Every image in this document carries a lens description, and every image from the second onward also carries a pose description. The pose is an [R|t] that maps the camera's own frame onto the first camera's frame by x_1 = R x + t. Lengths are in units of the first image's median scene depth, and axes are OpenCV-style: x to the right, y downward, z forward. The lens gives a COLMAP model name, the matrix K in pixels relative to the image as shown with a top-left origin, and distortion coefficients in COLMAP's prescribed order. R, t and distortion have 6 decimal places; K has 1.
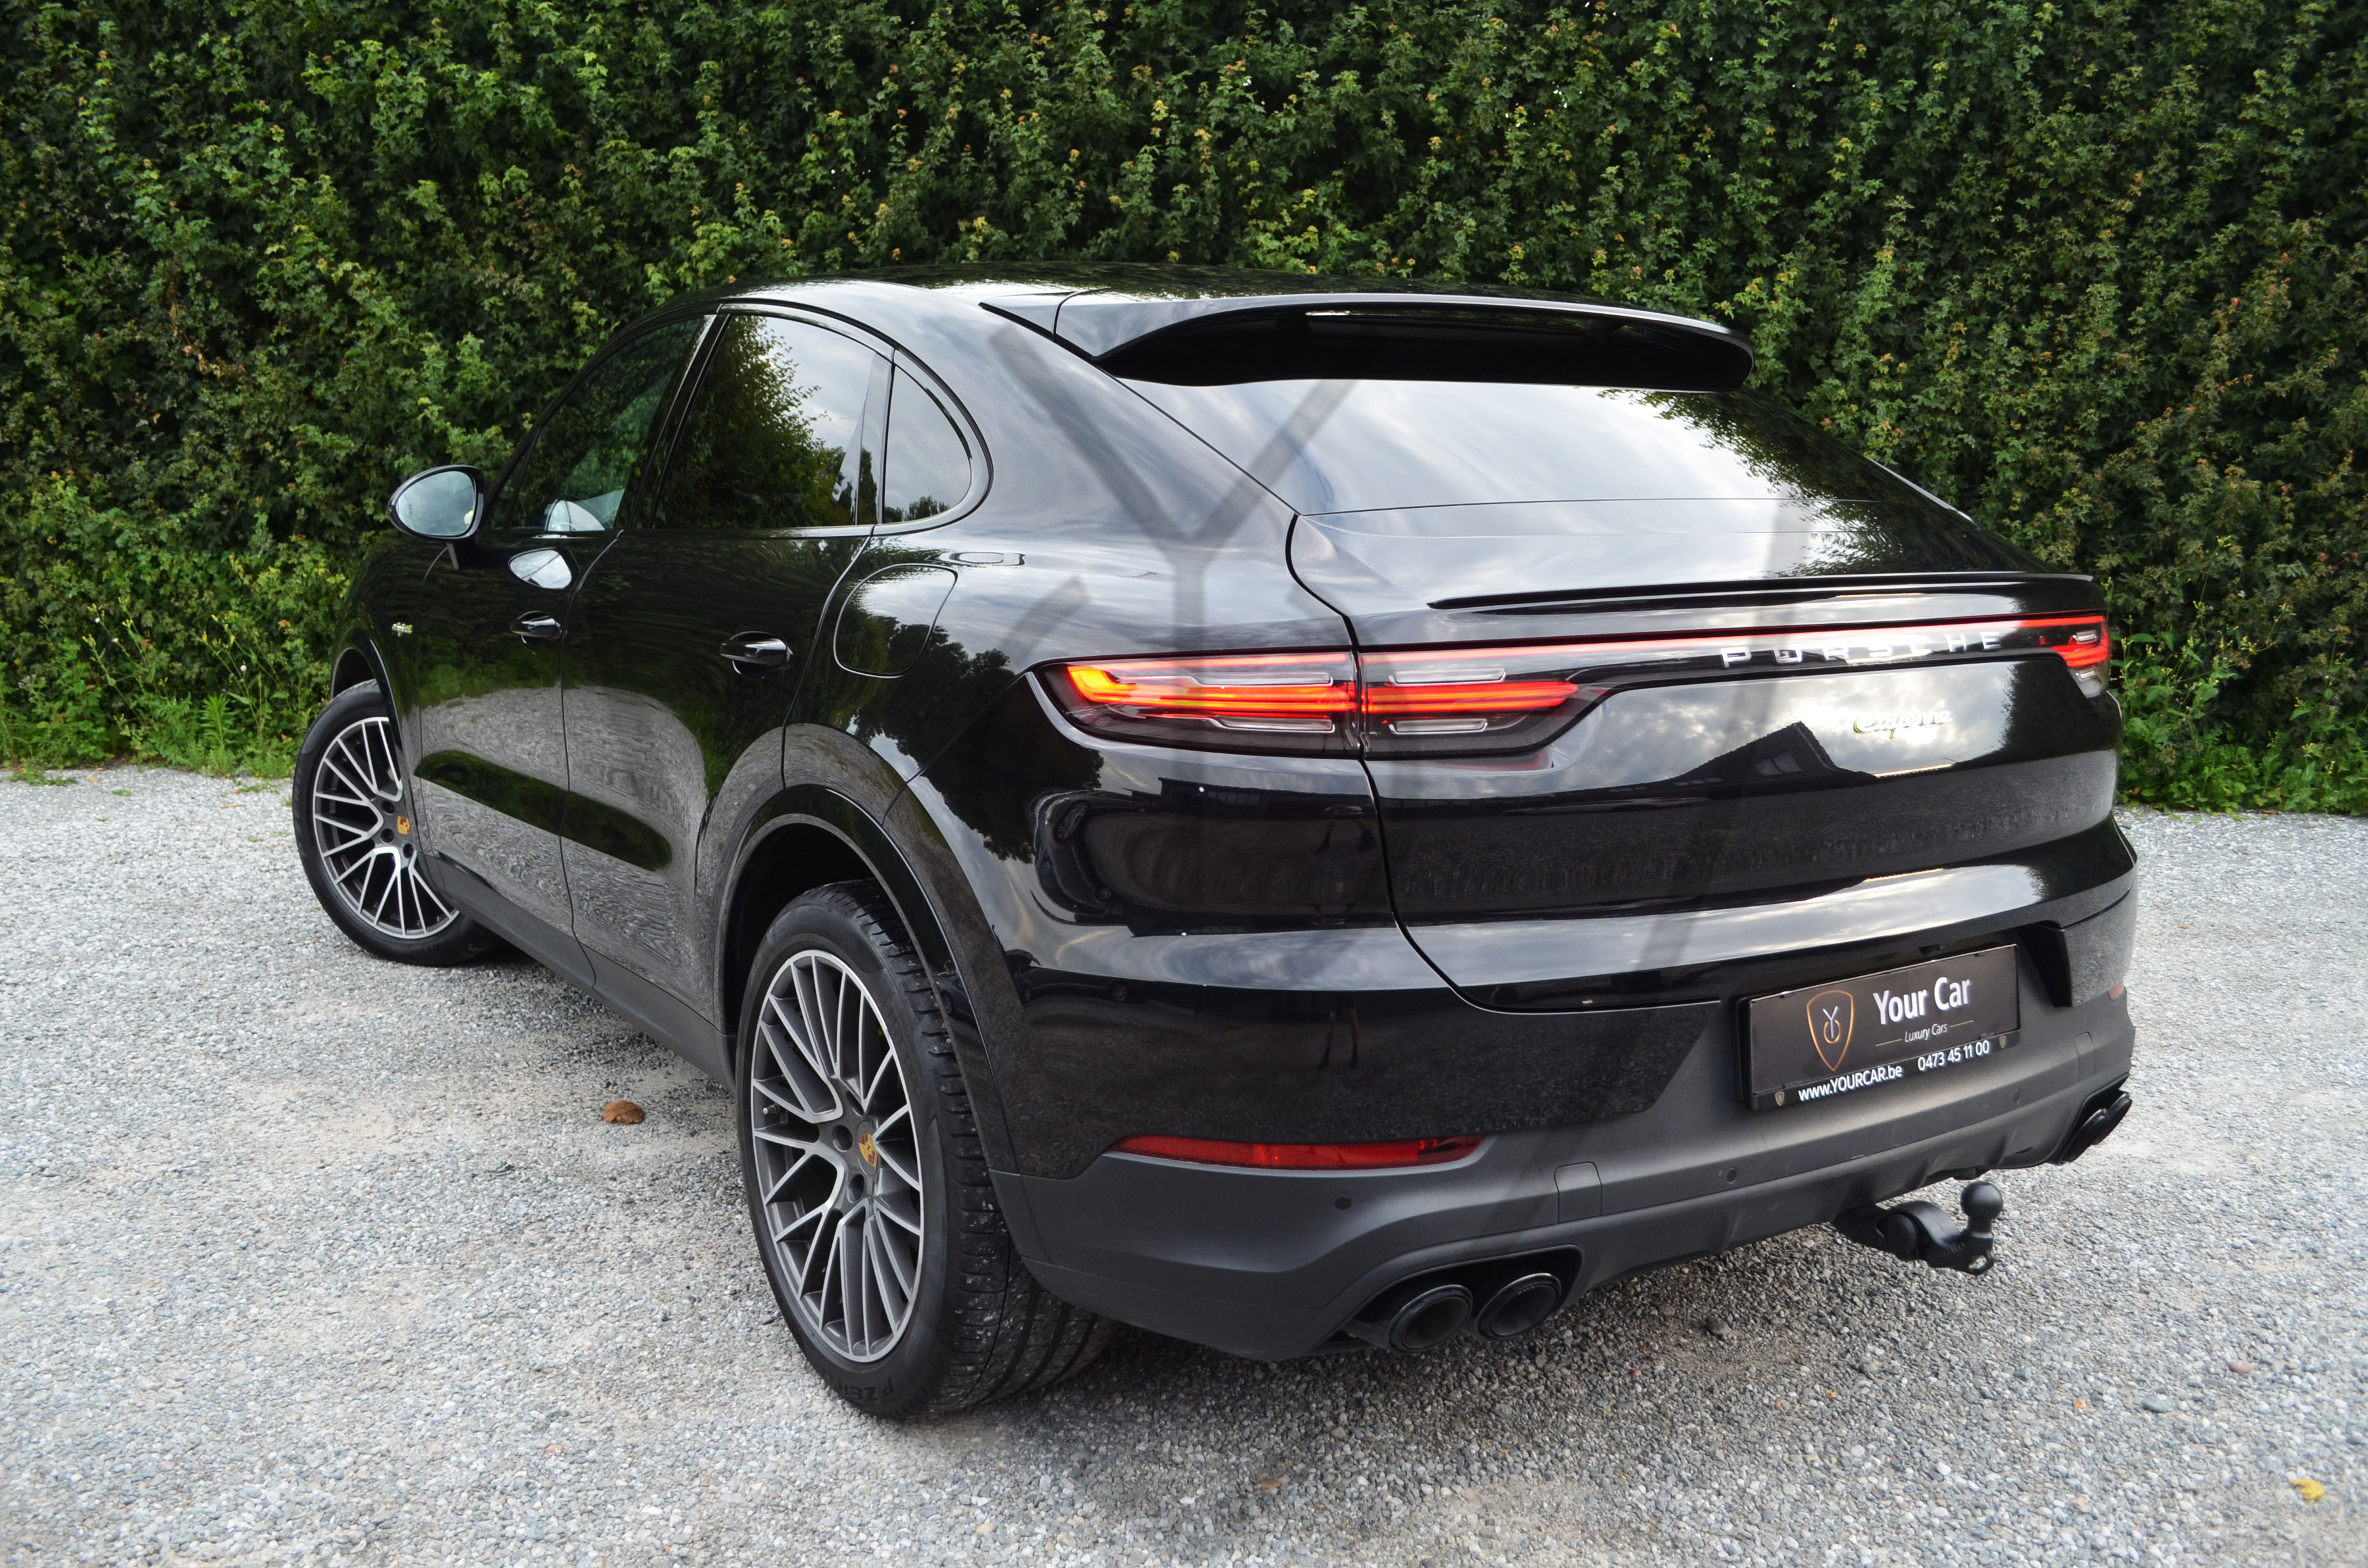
lens RADIAL K [[2051.8, 0, 1180.7], [0, 2051.8, 777.8], [0, 0, 1]] dist [-0.077307, 0.010694]
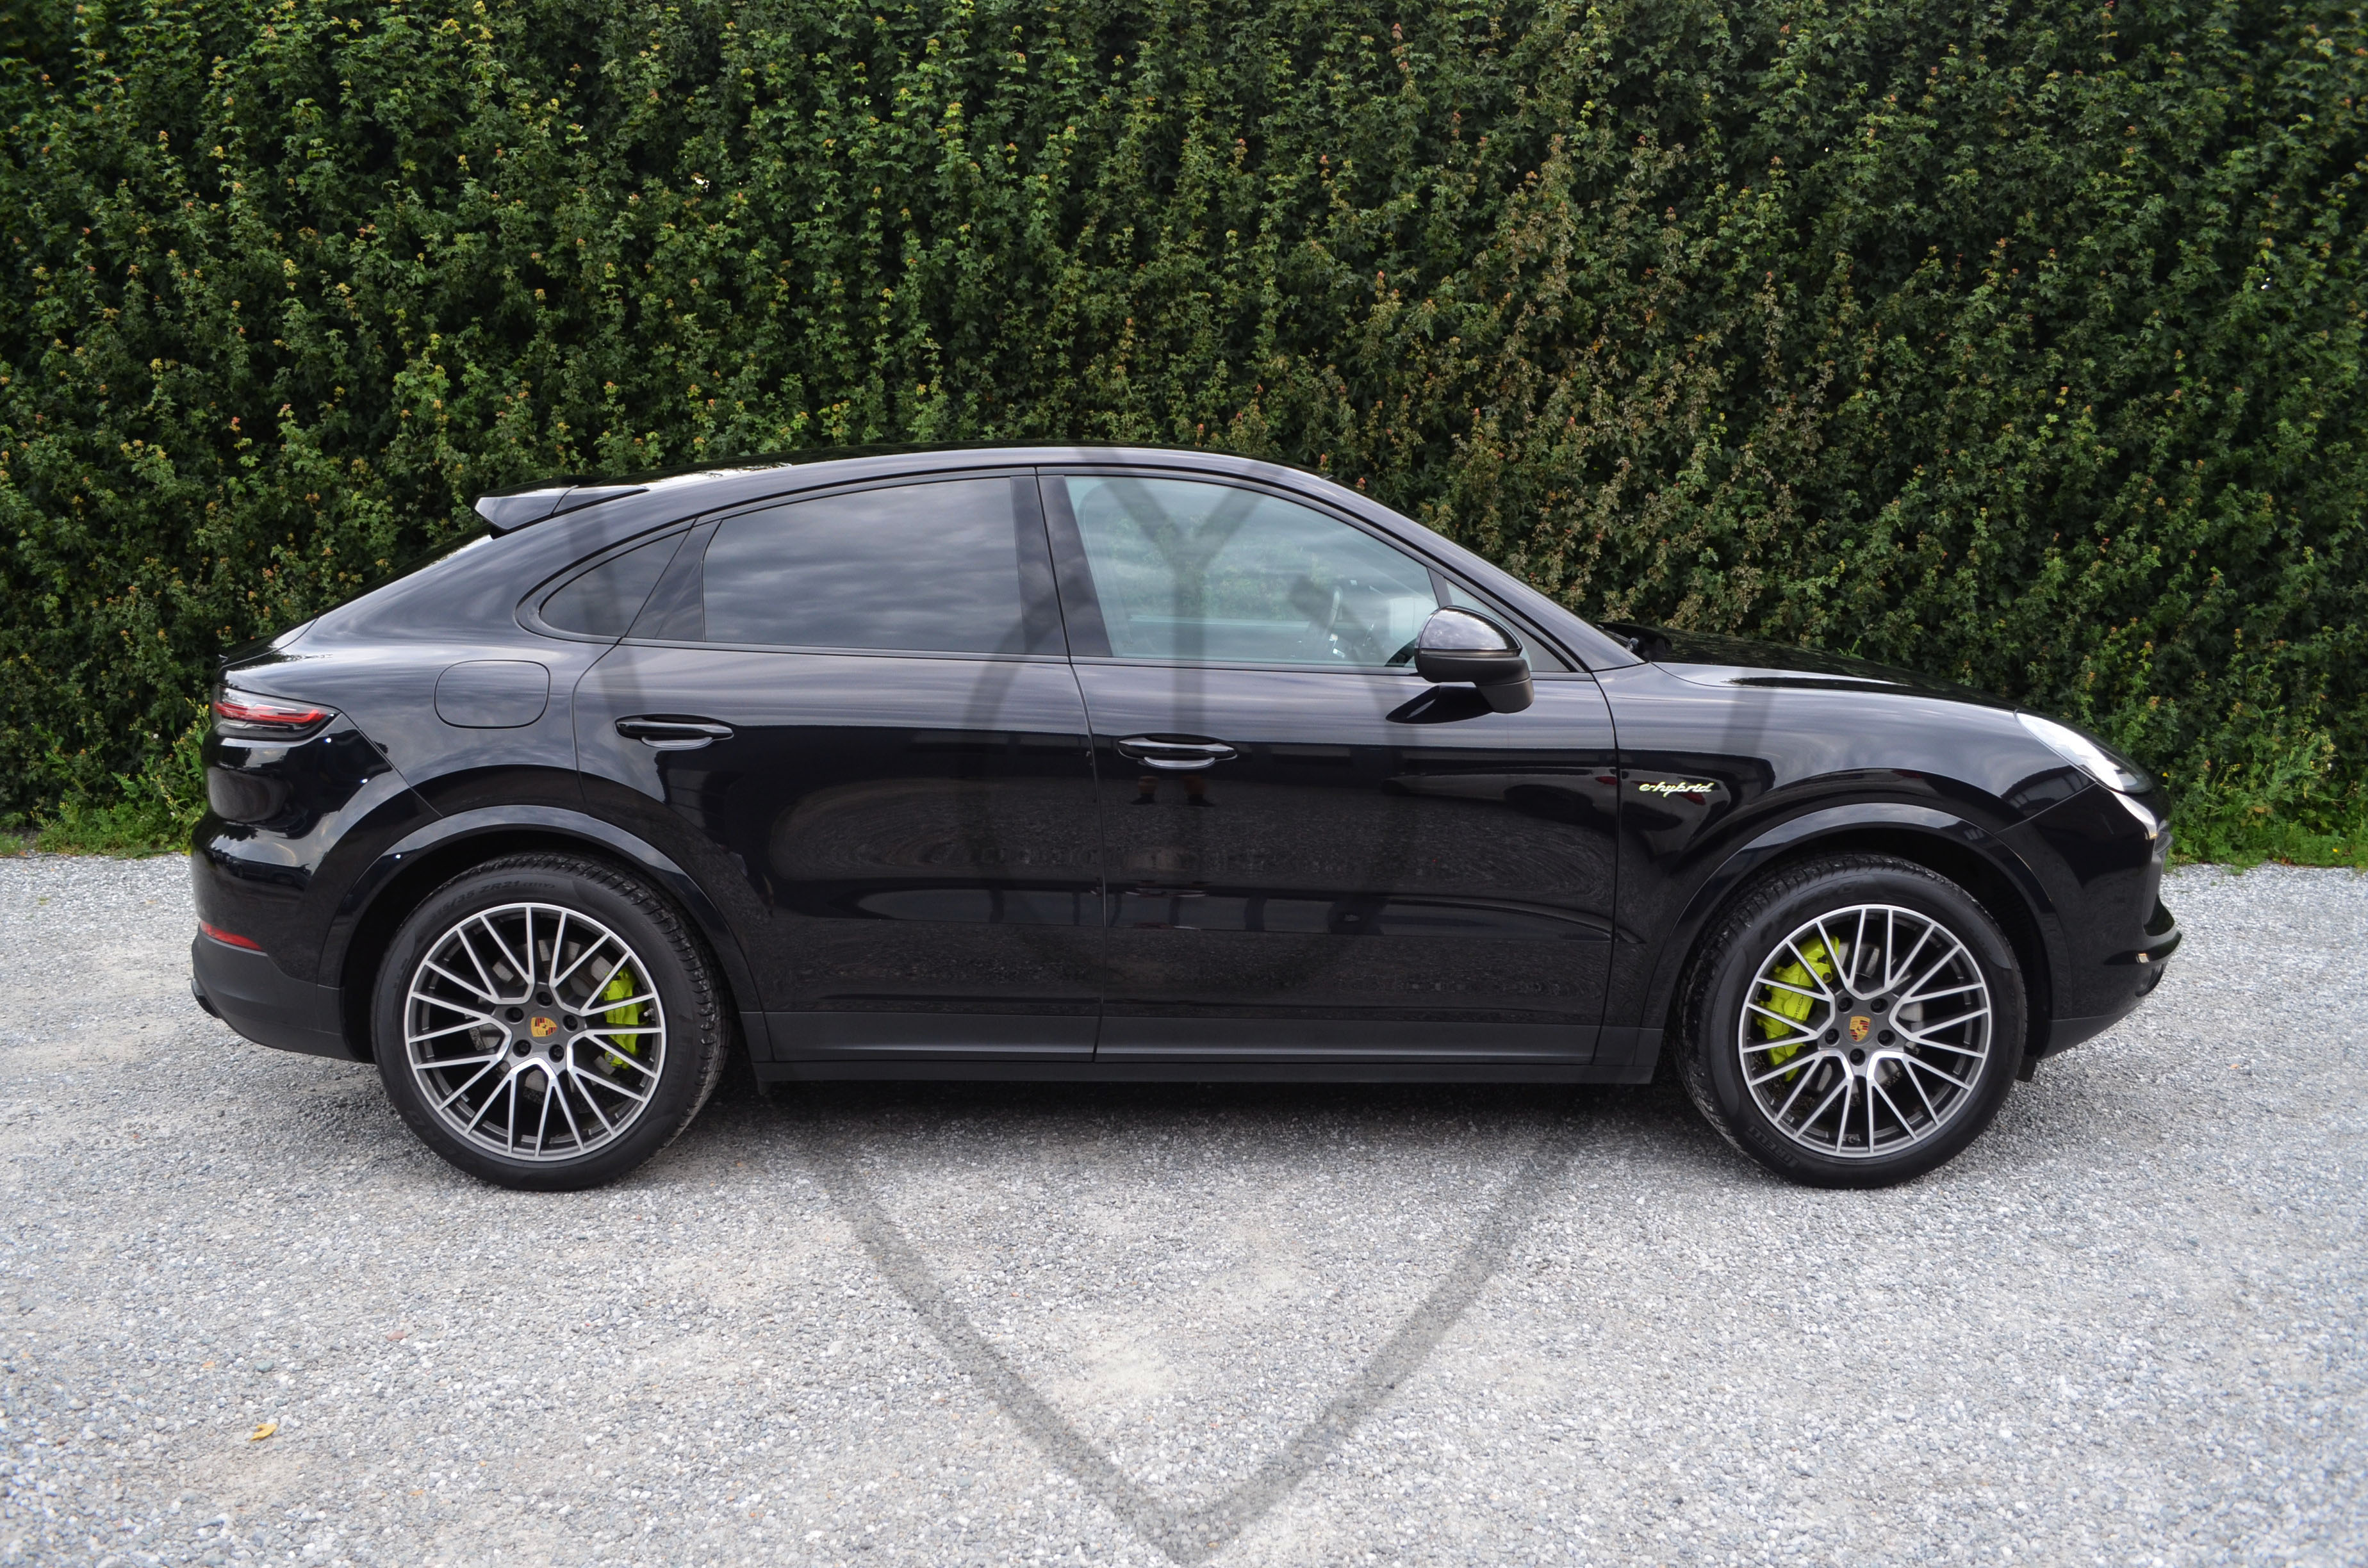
lens RADIAL K [[1849.6, 0, 1184.0], [0, 1849.6, 784.0], [0, 0, 1]] dist [-0.089415, 0.017978]
pose [[0.994818, -0.008604, 0.101305, 0.373833], [0.010845, 0.999708, -0.021593, -0.004820], [-0.101089, 0.022580, 0.994621, -0.065877]]
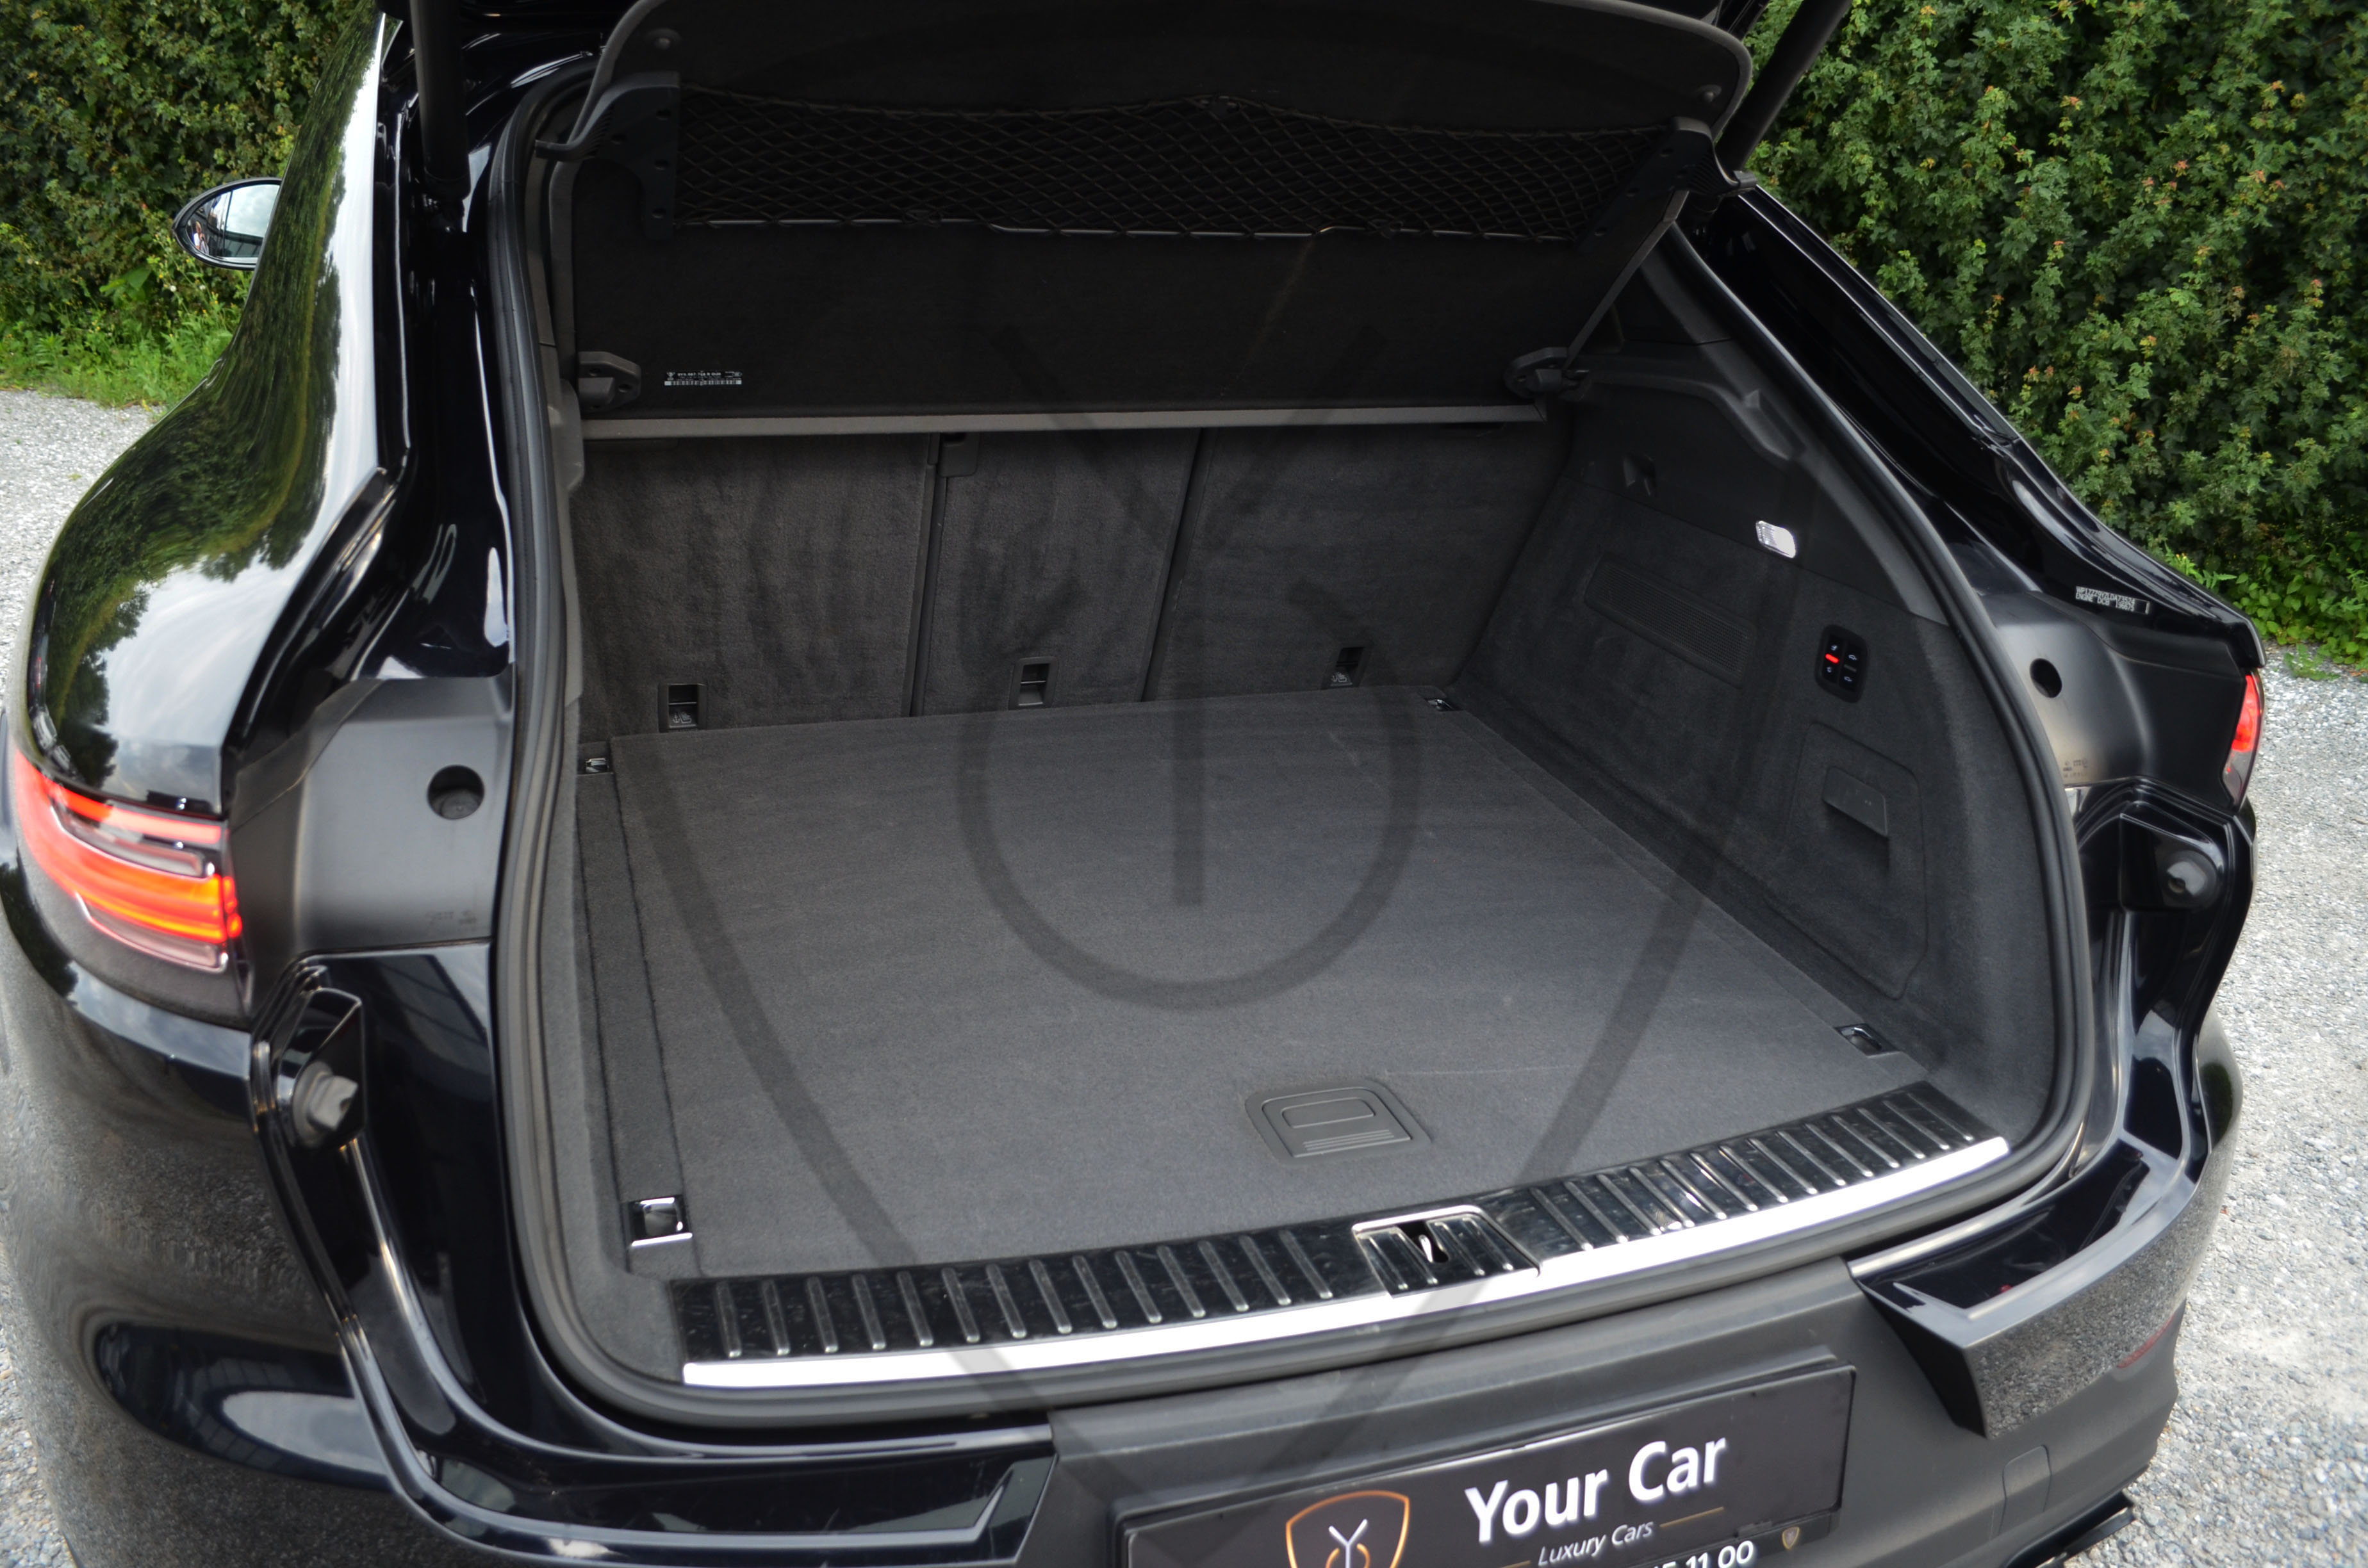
lens RADIAL K [[1849.6, 0, 1184.0], [0, 1849.6, 784.0], [0, 0, 1]] dist [-0.089415, 0.017978]
pose [[0.967755, 0.120250, -0.221336, 0.123924], [-0.073682, 0.975400, 0.207763, -0.056029], [0.240874, -0.184756, 0.952809, 0.202499]]
